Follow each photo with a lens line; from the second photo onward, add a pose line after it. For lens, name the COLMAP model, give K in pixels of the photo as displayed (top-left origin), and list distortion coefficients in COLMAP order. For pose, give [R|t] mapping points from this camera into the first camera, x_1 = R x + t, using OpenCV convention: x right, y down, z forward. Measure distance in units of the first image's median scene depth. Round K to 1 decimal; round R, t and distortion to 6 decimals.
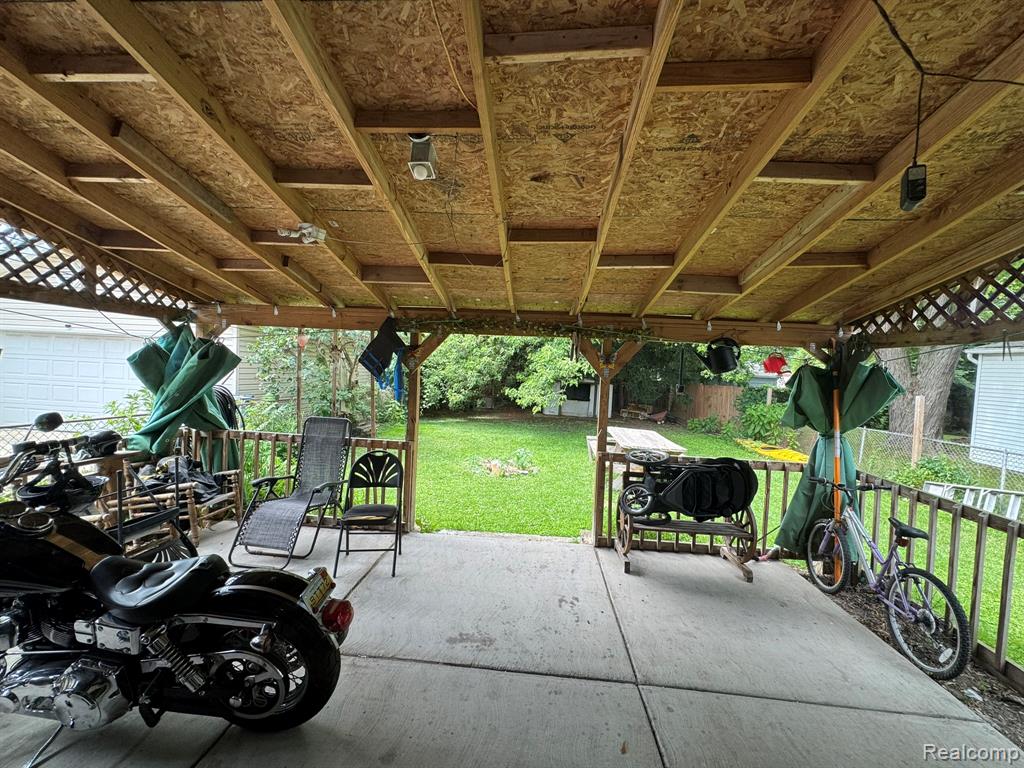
lens RADIAL K [[410.0, 0, 513.0], [0, 410.0, 383.9], [0, 0, 1]] dist [-0.000496, 0.000135]
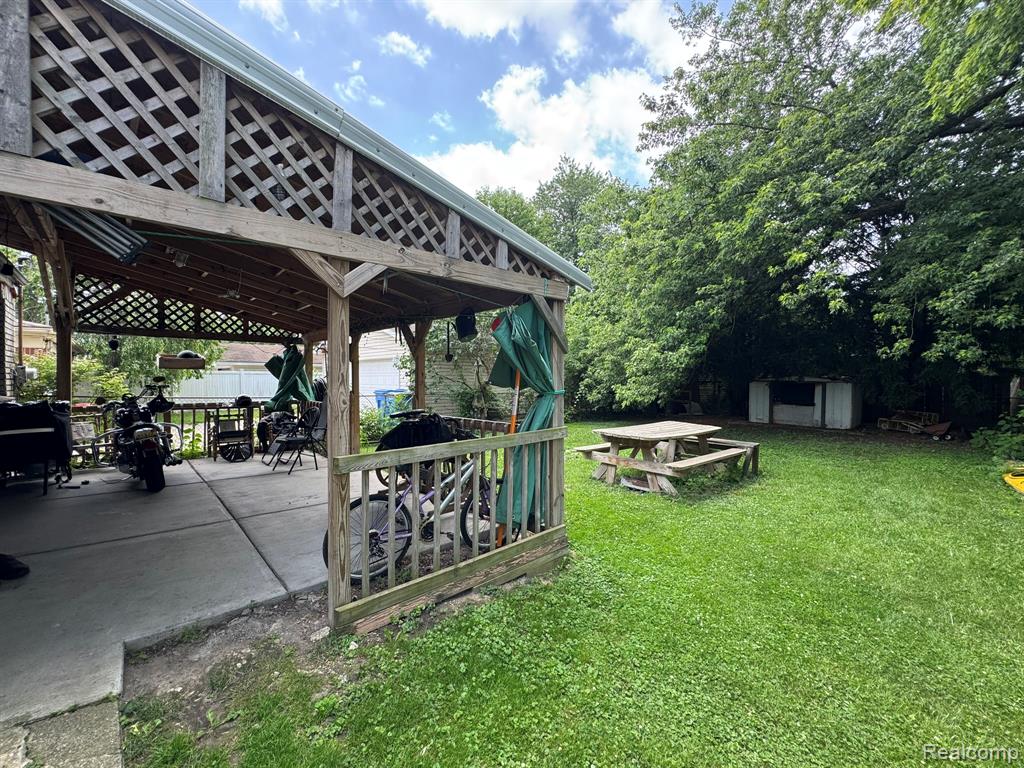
lens RADIAL K [[410.0, 0, 512.5], [0, 410.0, 385.3], [0, 0, 1]] dist [-0.000496, 0.000135]
pose [[0.738694, -0.036813, -0.673035, 1.342300], [0.010212, 0.999004, -0.043434, 0.147321], [0.673963, 0.025211, 0.738335, 0.287866]]
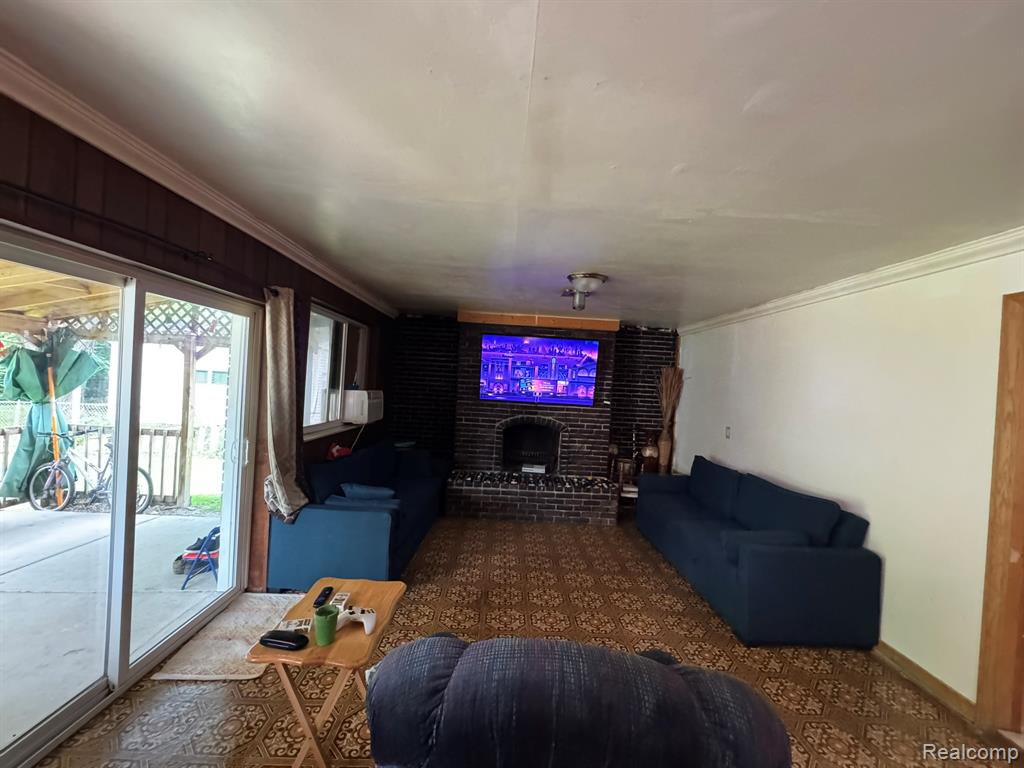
lens RADIAL K [[410.0, 0, 514.2], [0, 410.0, 385.4], [0, 0, 1]] dist [-0.000496, 0.000135]
pose [[-0.075969, -0.053902, 0.995652, -0.674895], [-0.014744, 0.998489, 0.052931, -0.020523], [-0.997001, -0.010659, -0.076649, -0.420621]]
